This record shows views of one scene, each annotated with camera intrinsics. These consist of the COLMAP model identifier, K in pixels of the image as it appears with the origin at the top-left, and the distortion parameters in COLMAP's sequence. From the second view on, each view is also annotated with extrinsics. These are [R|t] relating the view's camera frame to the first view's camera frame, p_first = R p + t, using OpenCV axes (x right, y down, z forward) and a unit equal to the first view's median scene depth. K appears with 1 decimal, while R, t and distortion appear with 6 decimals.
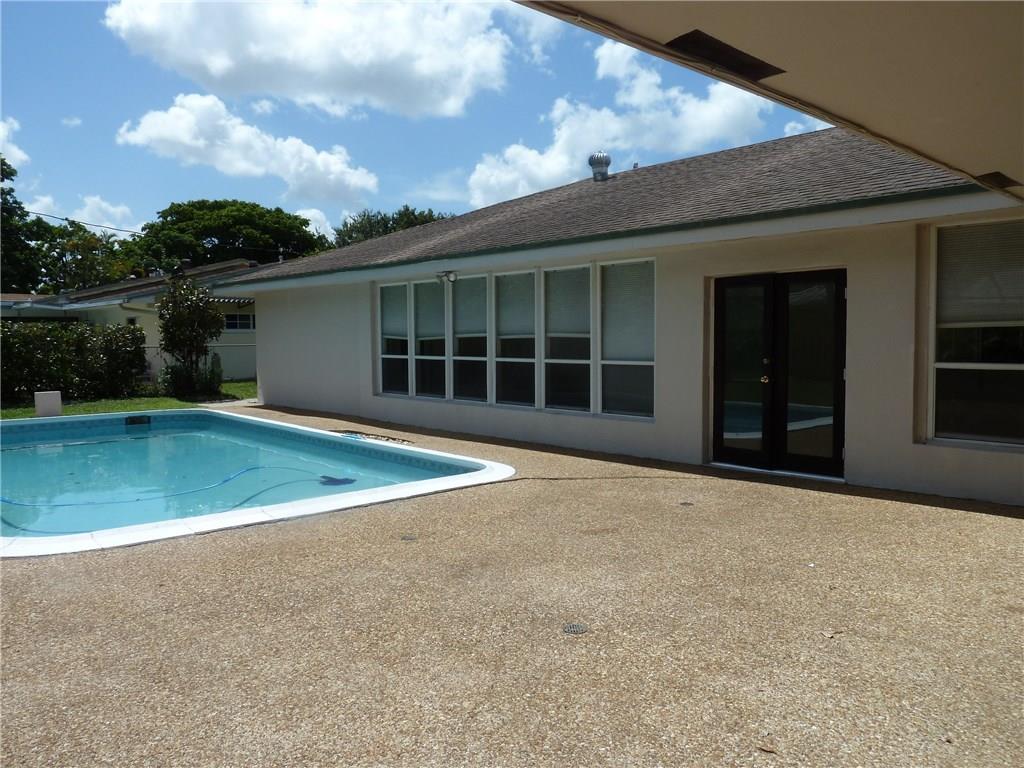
lens RADIAL K [[770.0, 0, 516.6], [0, 770.0, 382.1], [0, 0, 1]] dist [-0.044920, 0.051961]
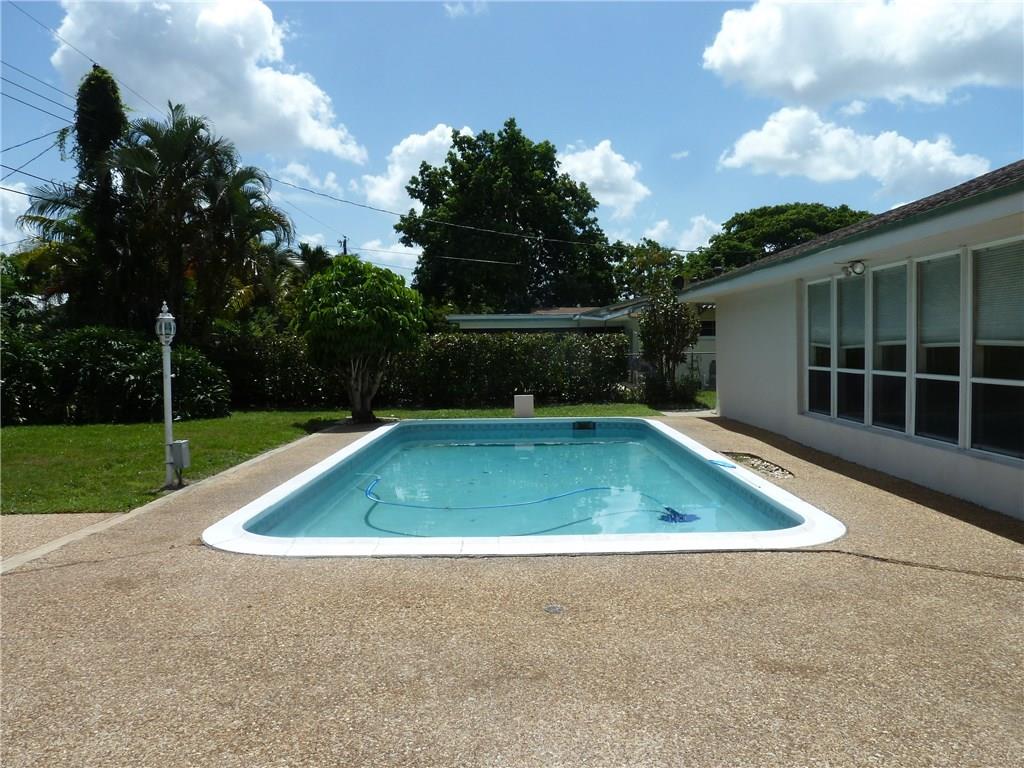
lens RADIAL K [[765.3, 0, 514.6], [0, 765.3, 380.2], [0, 0, 1]] dist [-0.034319, 0.010408]
pose [[0.733056, 0.022956, -0.679780, 0.142207], [-0.028427, 0.999591, 0.003101, -0.012600], [0.679574, 0.017051, 0.733409, 0.161568]]
